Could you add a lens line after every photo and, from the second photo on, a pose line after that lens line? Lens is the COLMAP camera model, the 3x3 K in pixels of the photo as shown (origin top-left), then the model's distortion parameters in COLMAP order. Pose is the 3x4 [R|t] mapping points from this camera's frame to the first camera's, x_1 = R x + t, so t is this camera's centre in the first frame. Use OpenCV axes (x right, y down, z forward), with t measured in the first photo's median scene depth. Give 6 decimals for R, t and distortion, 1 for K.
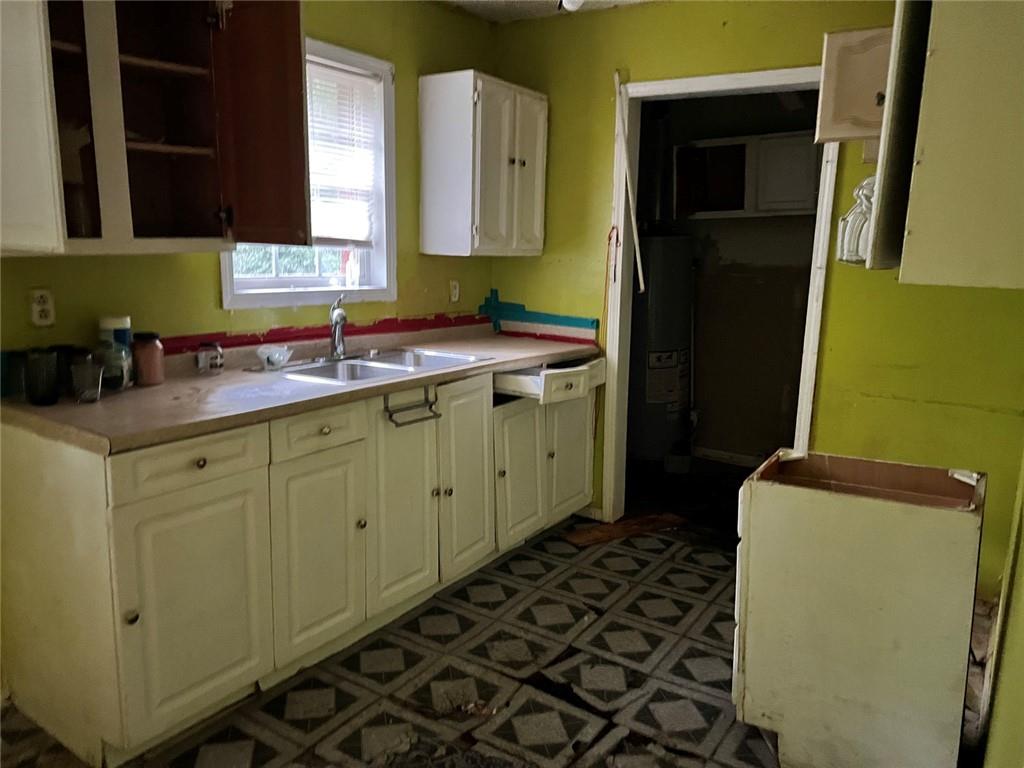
lens RADIAL K [[772.6, 0, 503.8], [0, 772.6, 397.4], [0, 0, 1]] dist [0.041922, -0.036656]
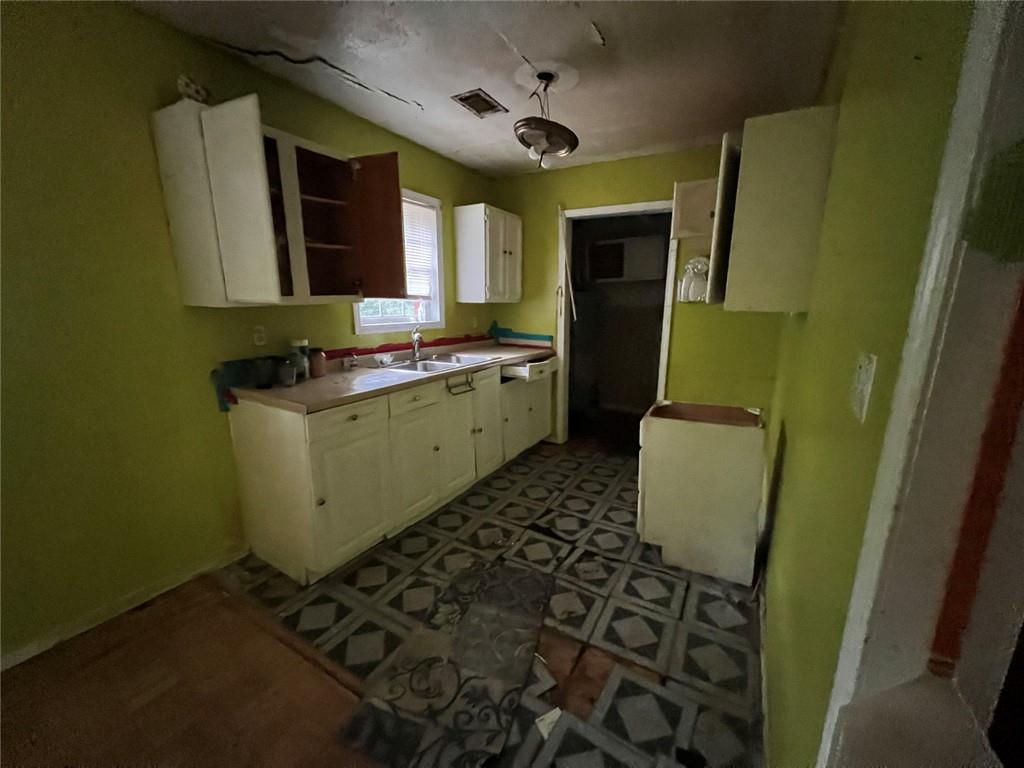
lens RADIAL K [[412.4, 0, 512.0], [0, 412.4, 388.5], [0, 0, 1]] dist [-0.000458, 0.000967]
pose [[0.997896, -0.031124, 0.056883, -0.054708], [0.030076, 0.999364, 0.019181, 0.006340], [-0.057444, -0.017429, 0.998197, 0.004987]]
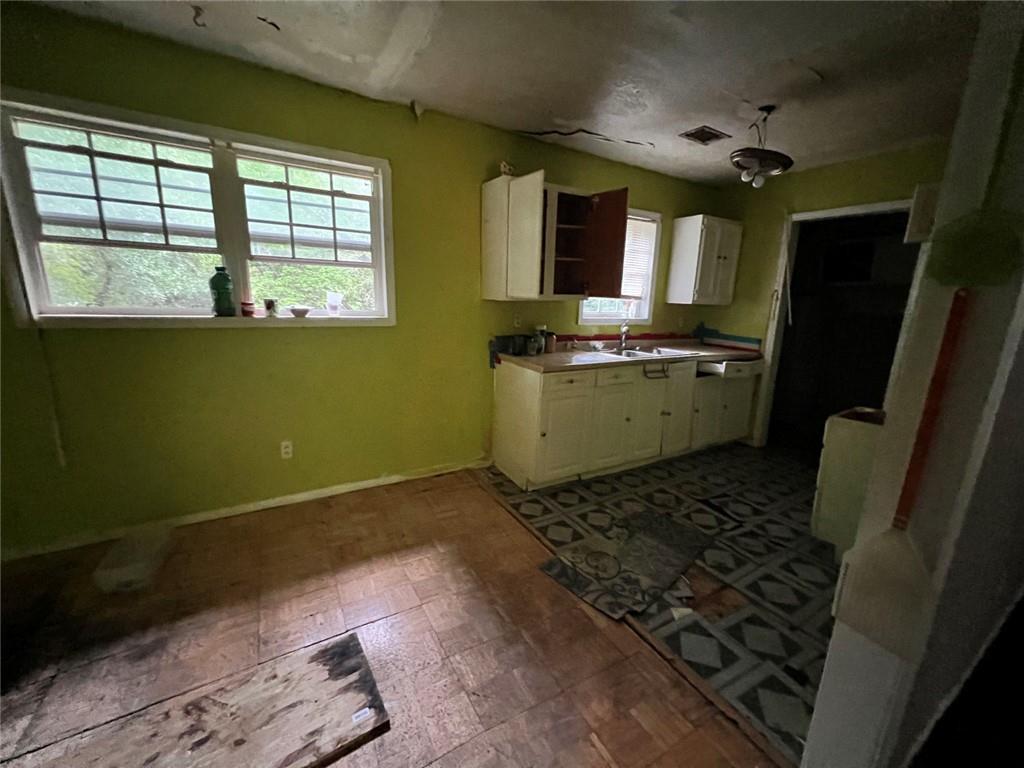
lens RADIAL K [[412.4, 0, 512.7], [0, 412.4, 387.5], [0, 0, 1]] dist [-0.000458, 0.000967]
pose [[0.904705, 0.098072, -0.414596, 0.003655], [-0.092683, 0.995144, 0.033153, 0.059852], [0.415834, 0.008432, 0.909401, -0.255063]]
